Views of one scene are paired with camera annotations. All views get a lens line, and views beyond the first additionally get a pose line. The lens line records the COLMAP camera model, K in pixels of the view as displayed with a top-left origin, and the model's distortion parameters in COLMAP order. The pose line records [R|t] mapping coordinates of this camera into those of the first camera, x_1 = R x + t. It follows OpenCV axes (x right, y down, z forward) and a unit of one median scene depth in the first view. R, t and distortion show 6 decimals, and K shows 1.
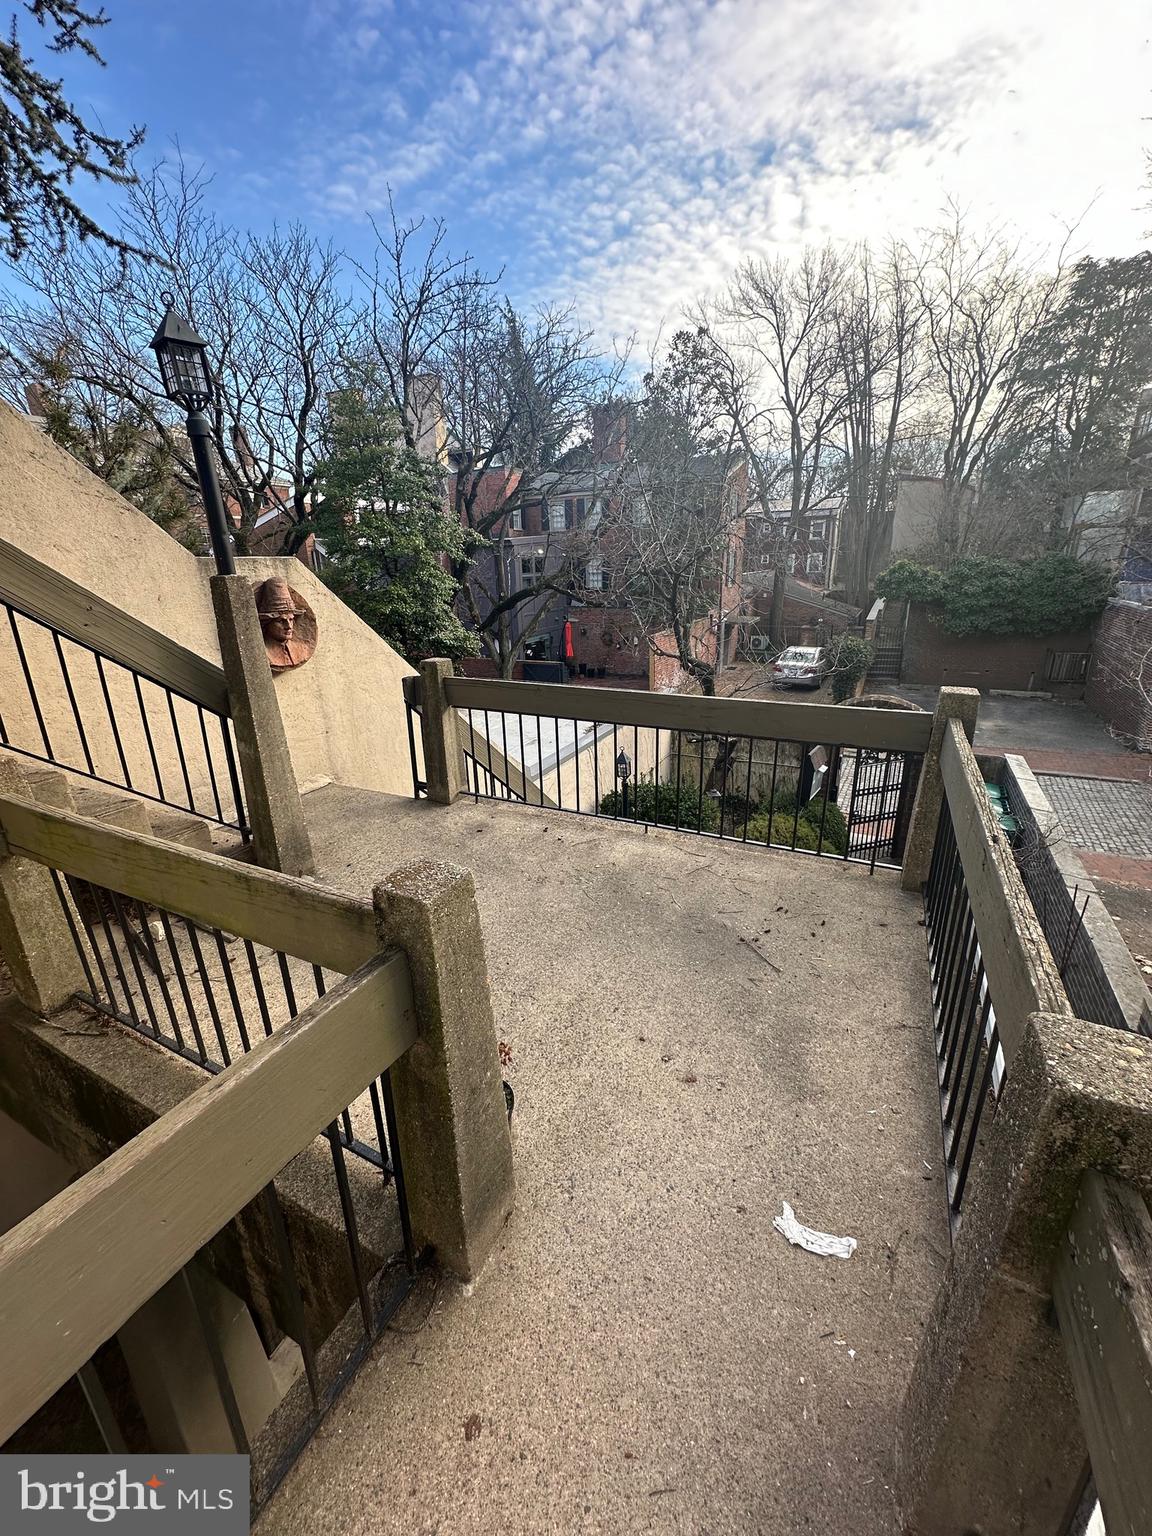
lens RADIAL K [[609.2, 0, 576.4], [0, 609.2, 766.8], [0, 0, 1]] dist [-0.001868, 0.000665]
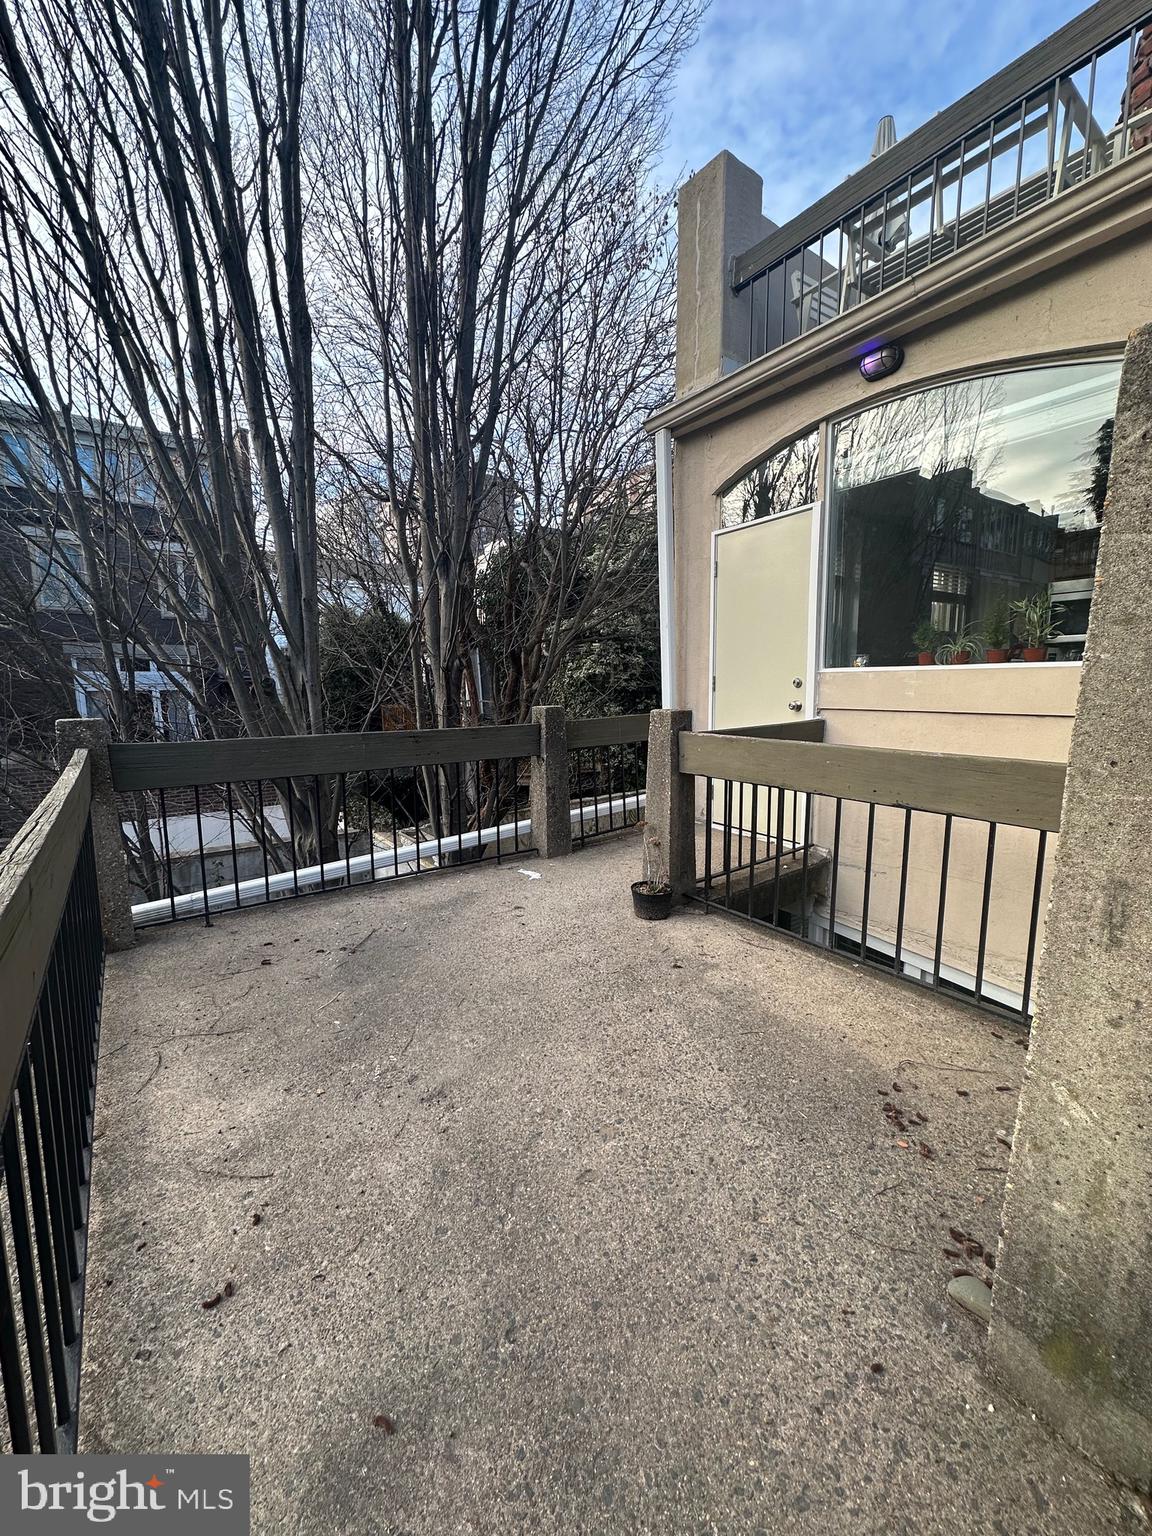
lens RADIAL K [[609.2, 0, 576.4], [0, 609.2, 766.8], [0, 0, 1]] dist [-0.001868, 0.000665]
pose [[-0.896814, -0.032390, 0.441220, -0.468343], [0.163349, 0.902602, 0.398280, -0.312913], [-0.411146, 0.429256, -0.804176, 1.507956]]
